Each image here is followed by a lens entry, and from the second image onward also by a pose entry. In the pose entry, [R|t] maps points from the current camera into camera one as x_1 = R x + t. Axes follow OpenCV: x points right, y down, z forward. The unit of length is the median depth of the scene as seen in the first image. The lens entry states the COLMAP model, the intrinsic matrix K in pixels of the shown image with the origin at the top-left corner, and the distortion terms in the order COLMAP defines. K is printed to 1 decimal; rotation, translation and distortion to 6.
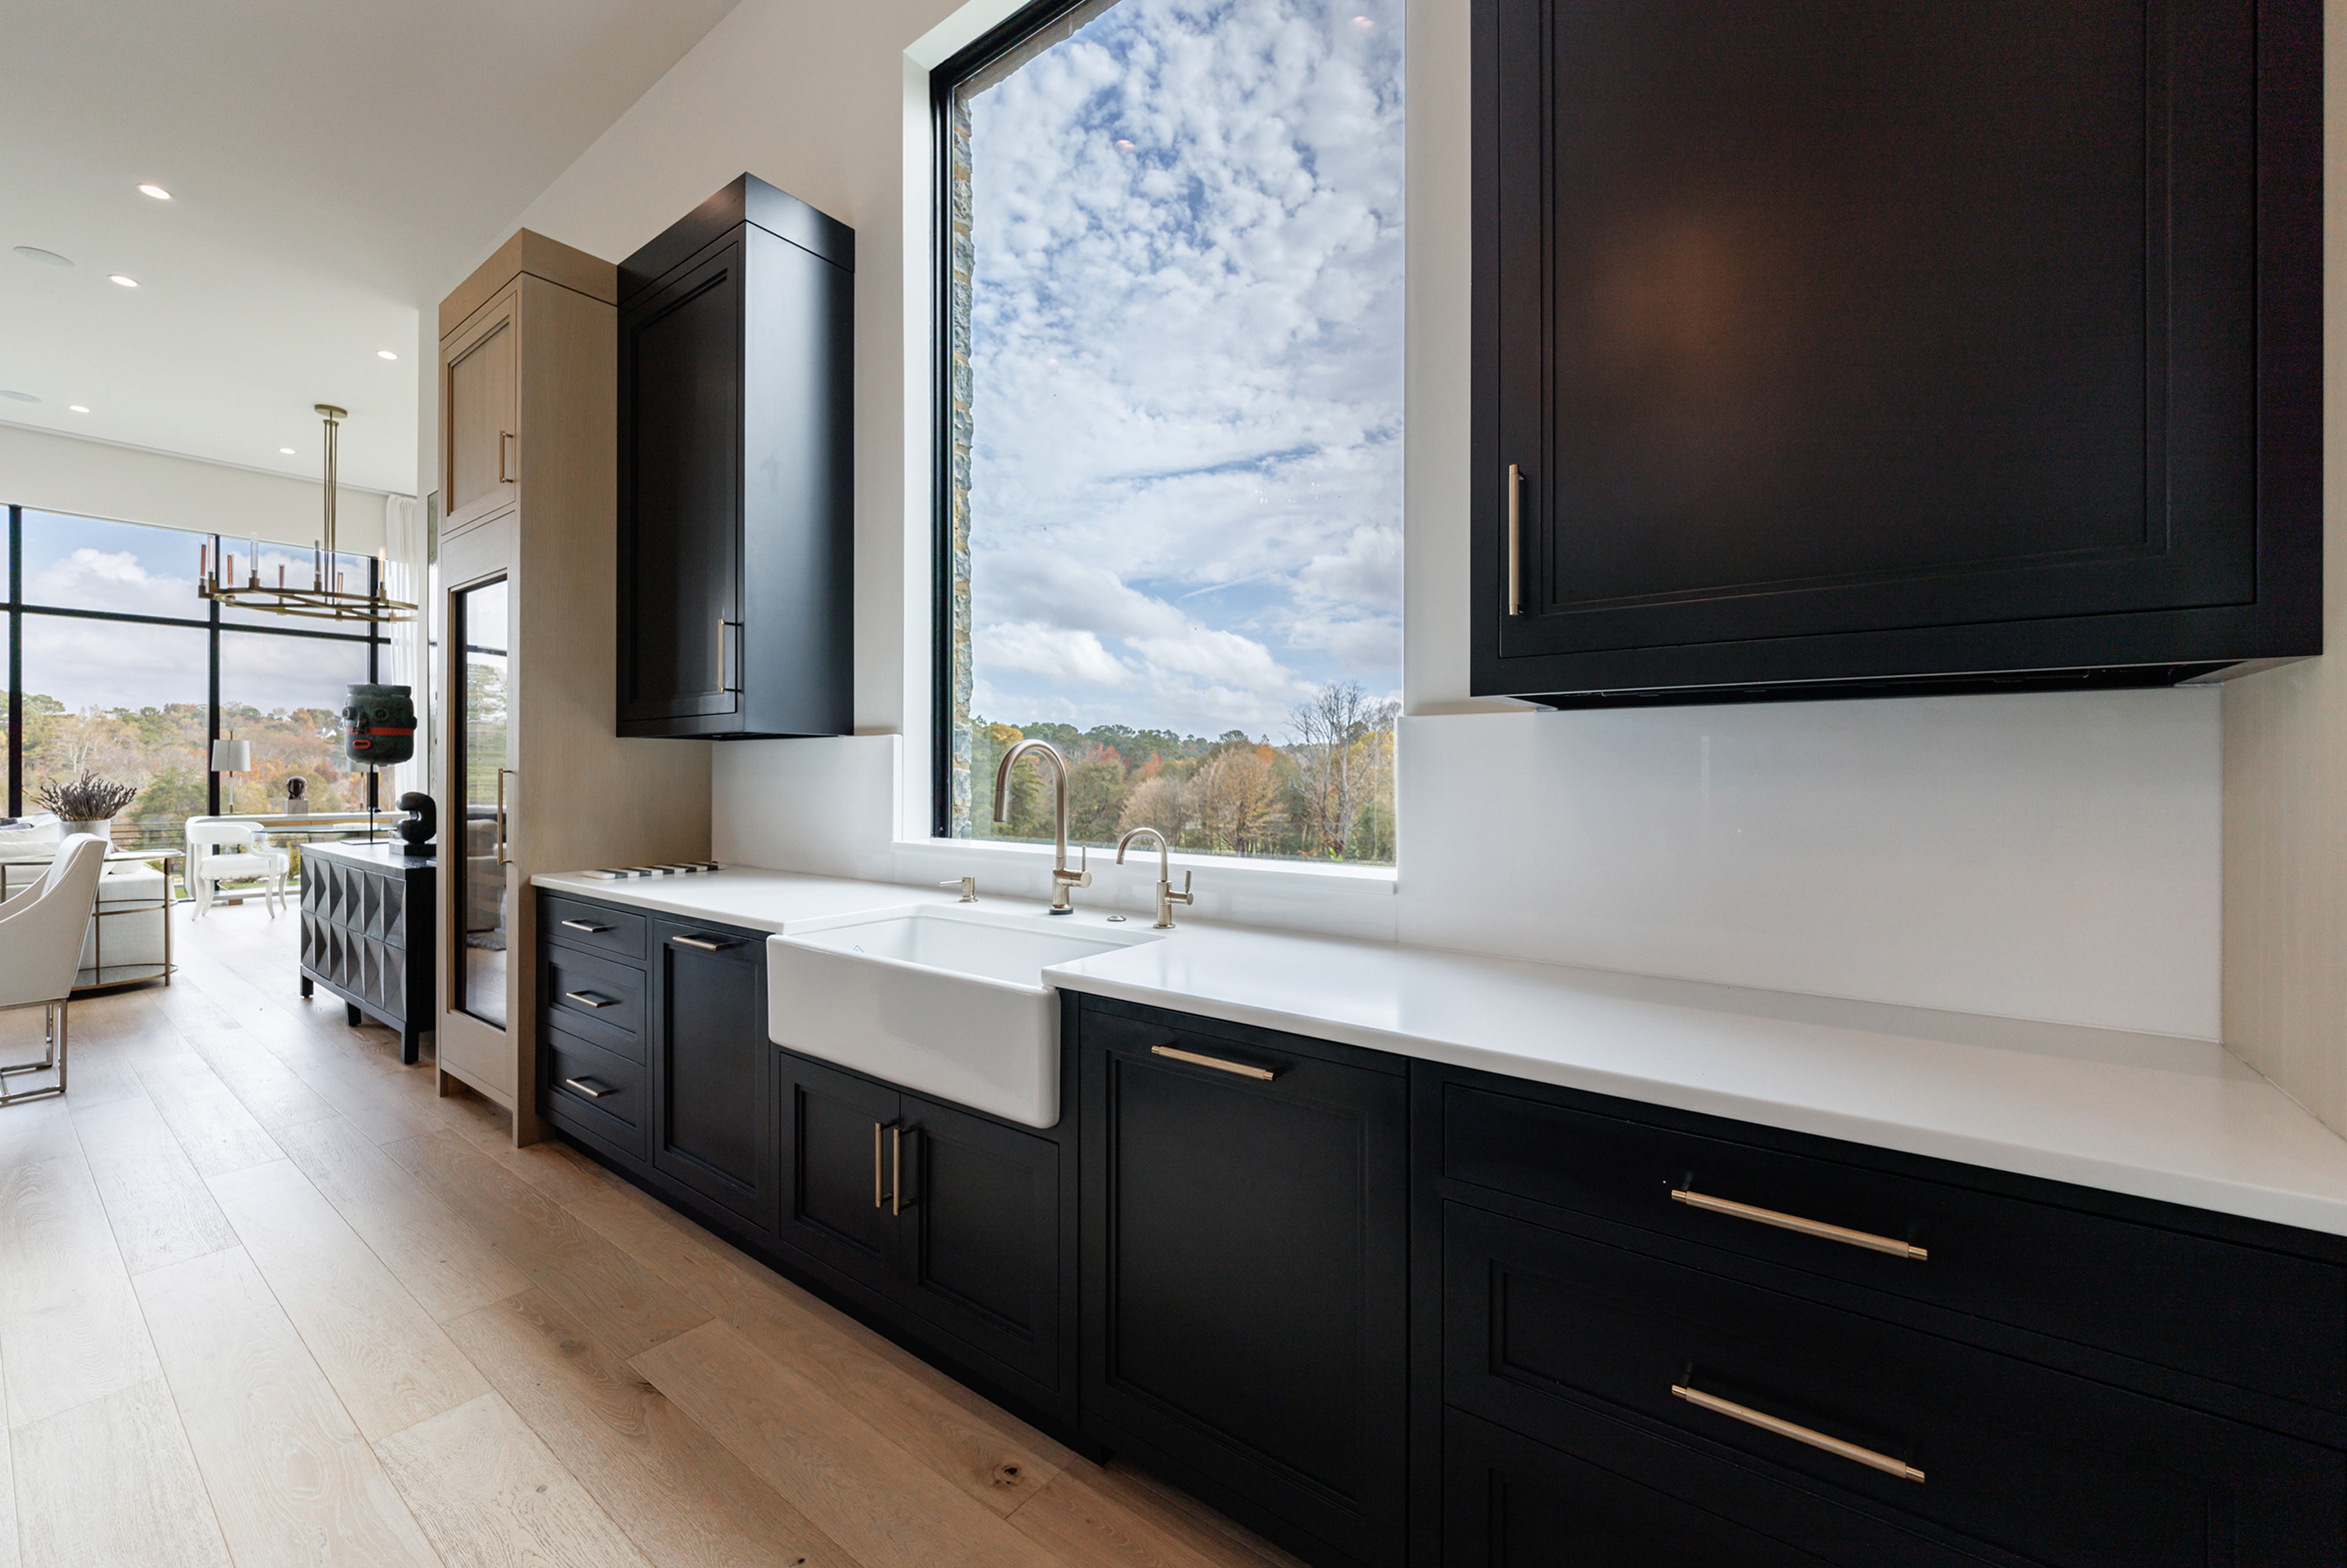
lens RADIAL K [[938.7, 0, 1220.7], [0, 938.7, 779.0], [0, 0, 1]] dist [-0.002362, -0.000950]
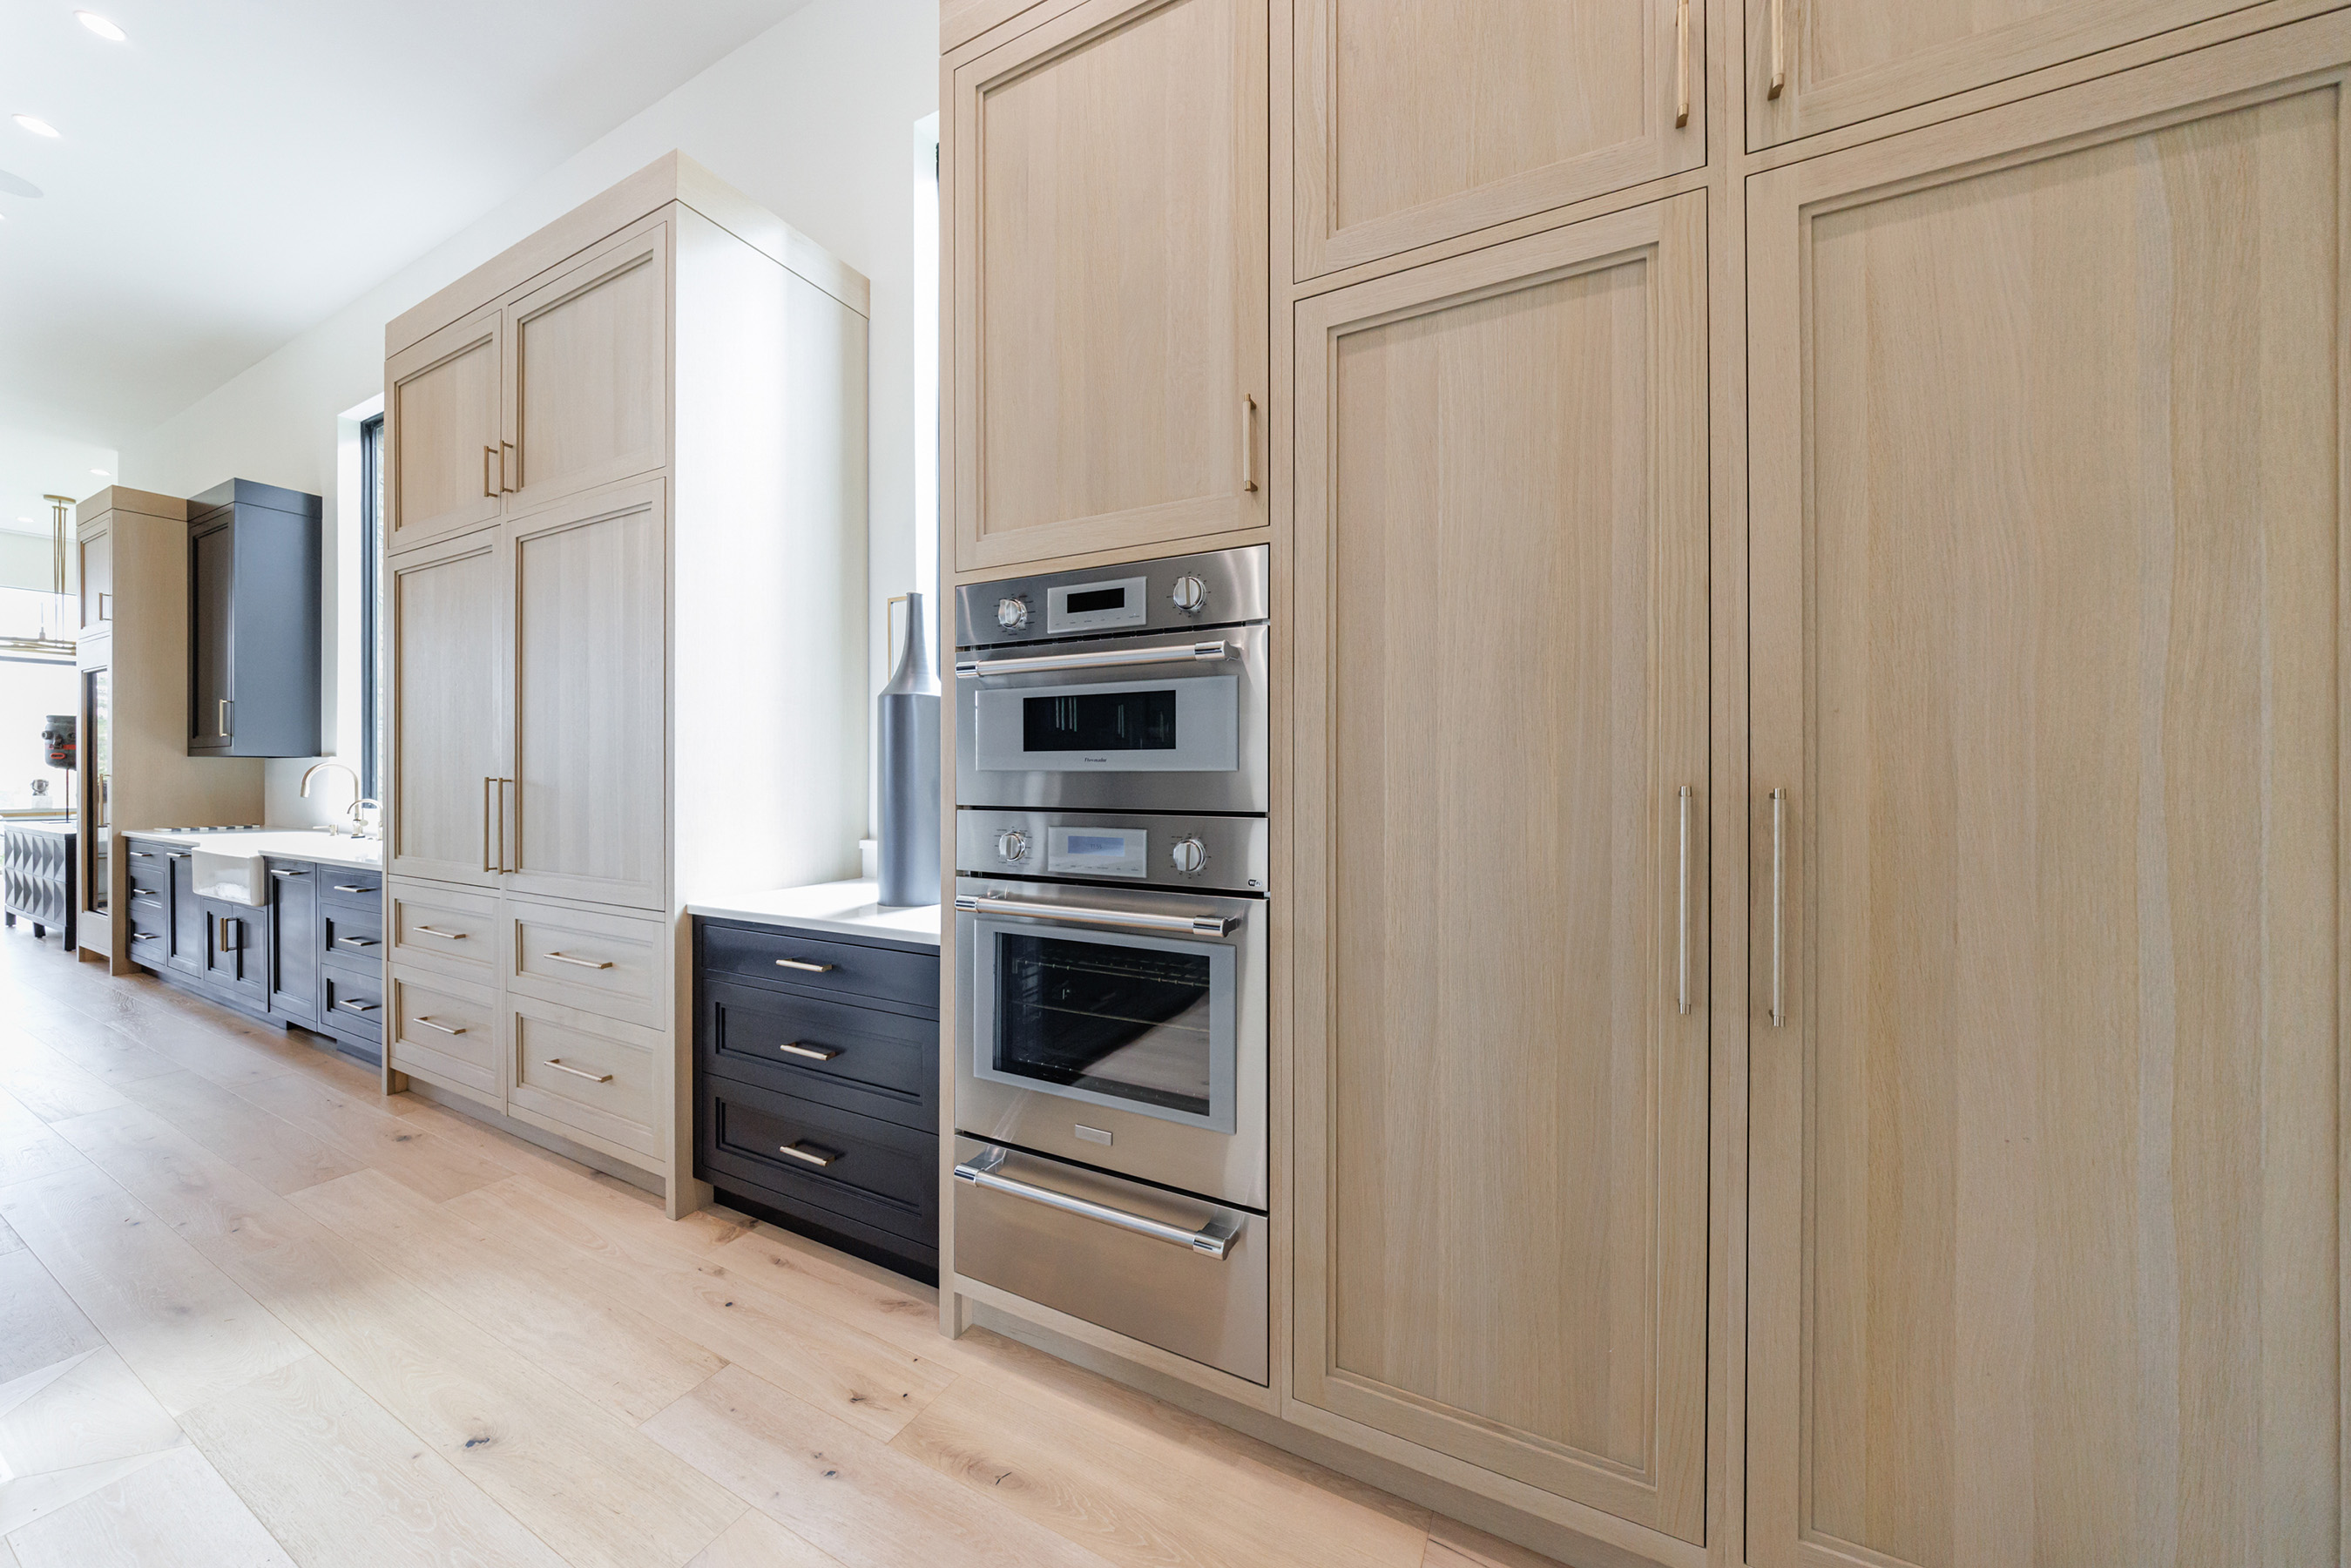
lens RADIAL K [[772.8, 0, 1197.1], [0, 772.8, 781.2], [0, 0, 1]] dist [0.000324, 0.000164]
pose [[0.985126, -0.001012, 0.171828, 0.841284], [0.000358, 0.999993, 0.003838, -0.001280], [-0.171830, -0.003719, 0.985120, -0.671501]]
